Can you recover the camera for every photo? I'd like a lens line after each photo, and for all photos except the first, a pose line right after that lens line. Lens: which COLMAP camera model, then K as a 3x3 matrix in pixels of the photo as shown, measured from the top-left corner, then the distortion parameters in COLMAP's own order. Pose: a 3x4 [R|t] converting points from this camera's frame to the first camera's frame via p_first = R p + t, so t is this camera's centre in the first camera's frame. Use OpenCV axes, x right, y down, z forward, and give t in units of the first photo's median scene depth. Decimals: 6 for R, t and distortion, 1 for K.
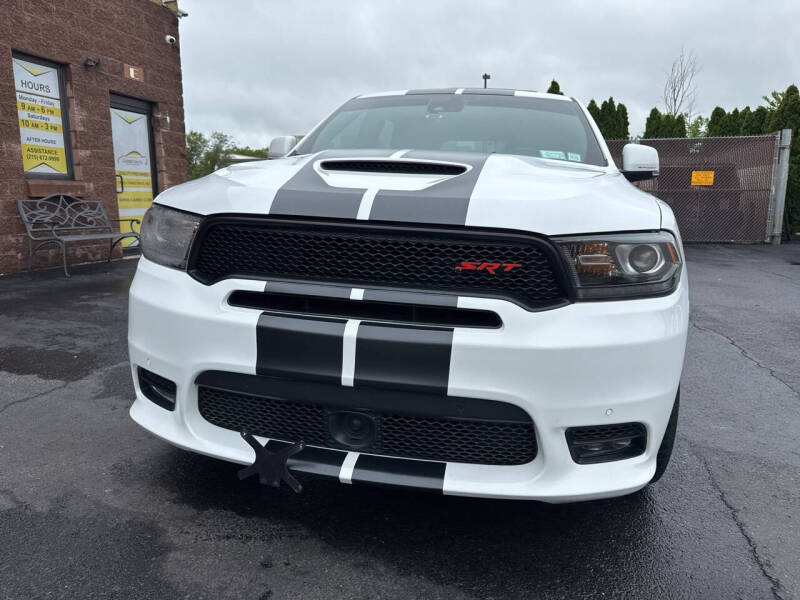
lens RADIAL K [[571.1, 0, 397.8], [0, 571.1, 300.6], [0, 0, 1]] dist [0.022005, -0.025185]
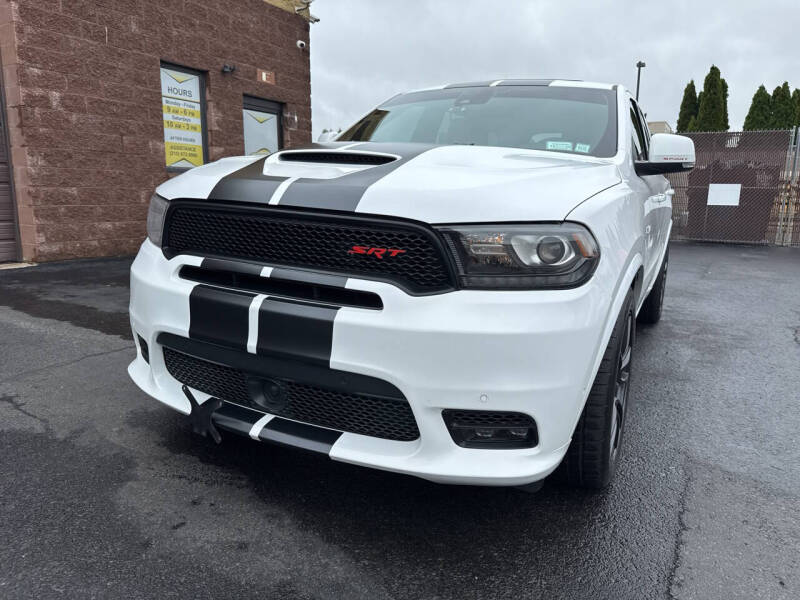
lens RADIAL K [[571.1, 0, 399.7], [0, 571.1, 302.7], [0, 0, 1]] dist [0.022005, -0.025185]
pose [[0.966262, 0.058880, -0.250742, 0.424815], [-0.056205, 0.998260, 0.017823, 0.013554], [0.251355, -0.003129, 0.967890, -0.015822]]
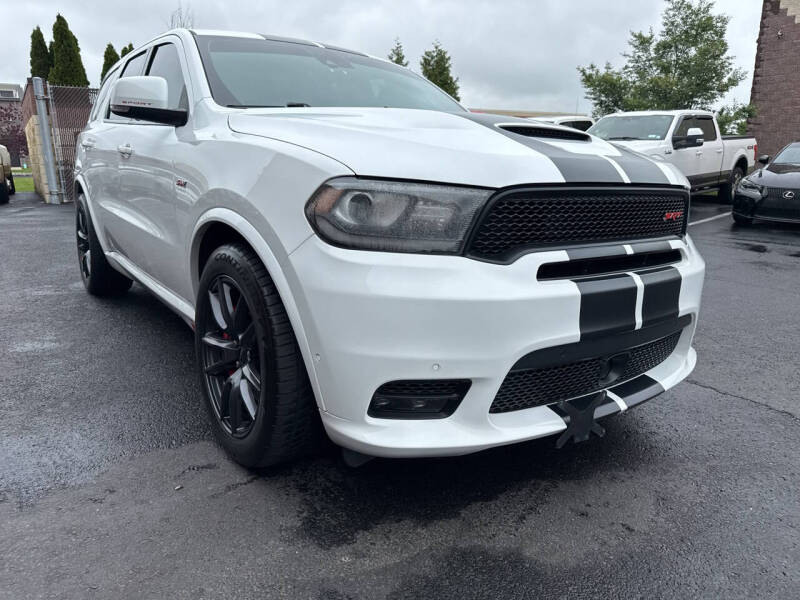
lens RADIAL K [[571.1, 0, 395.4], [0, 571.1, 307.9], [0, 0, 1]] dist [0.022005, -0.025185]
pose [[0.661129, -0.202385, 0.722460, -1.127045], [0.137794, 0.979305, 0.148239, -0.119597], [-0.737510, 0.001545, 0.675334, 0.520597]]
